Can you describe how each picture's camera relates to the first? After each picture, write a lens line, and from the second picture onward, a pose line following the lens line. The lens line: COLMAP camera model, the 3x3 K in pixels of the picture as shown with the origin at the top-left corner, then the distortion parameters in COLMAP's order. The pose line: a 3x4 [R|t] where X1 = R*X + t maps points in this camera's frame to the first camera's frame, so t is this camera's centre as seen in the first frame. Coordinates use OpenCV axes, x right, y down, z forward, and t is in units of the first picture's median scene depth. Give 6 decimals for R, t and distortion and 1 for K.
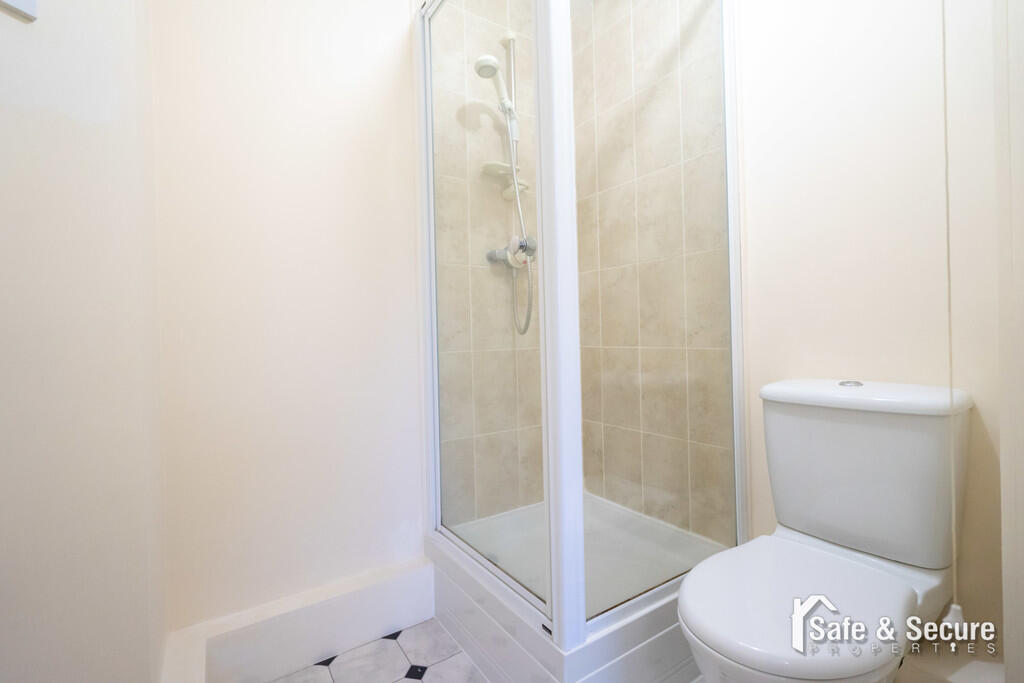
lens RADIAL K [[461.3, 0, 510.5], [0, 461.3, 341.5], [0, 0, 1]] dist [0.003637, 0.000781]
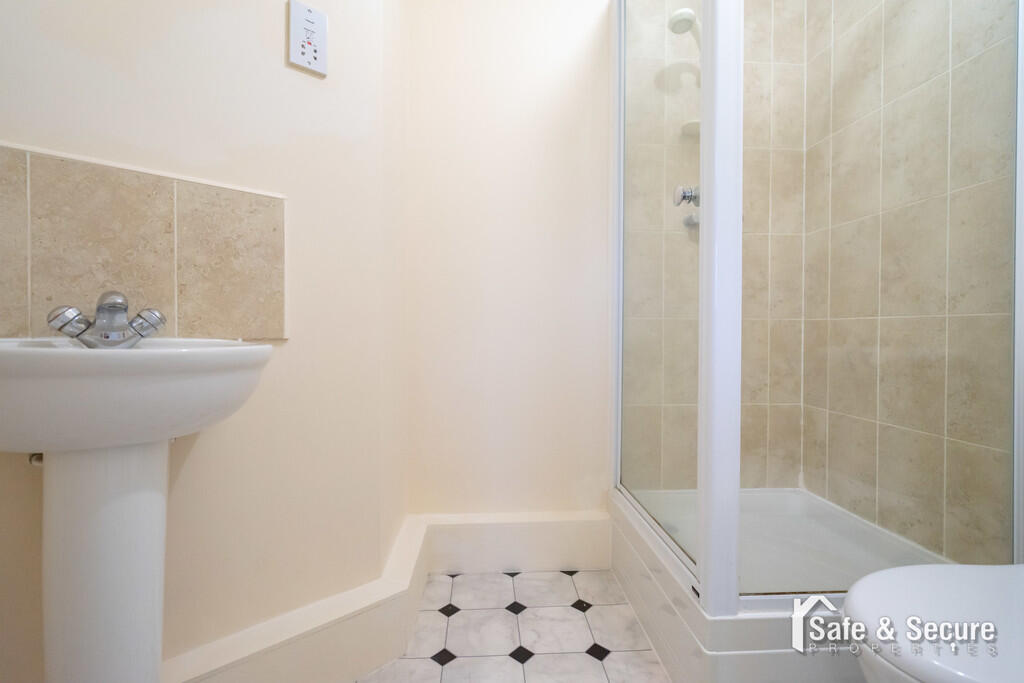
lens RADIAL K [[461.3, 0, 516.4], [0, 461.3, 340.7], [0, 0, 1]] dist [0.003637, 0.000781]
pose [[0.870232, 0.036370, -0.491297, 0.134284], [-0.030432, 0.999335, 0.020075, 0.059201], [0.491701, -0.002519, 0.870761, -0.014195]]
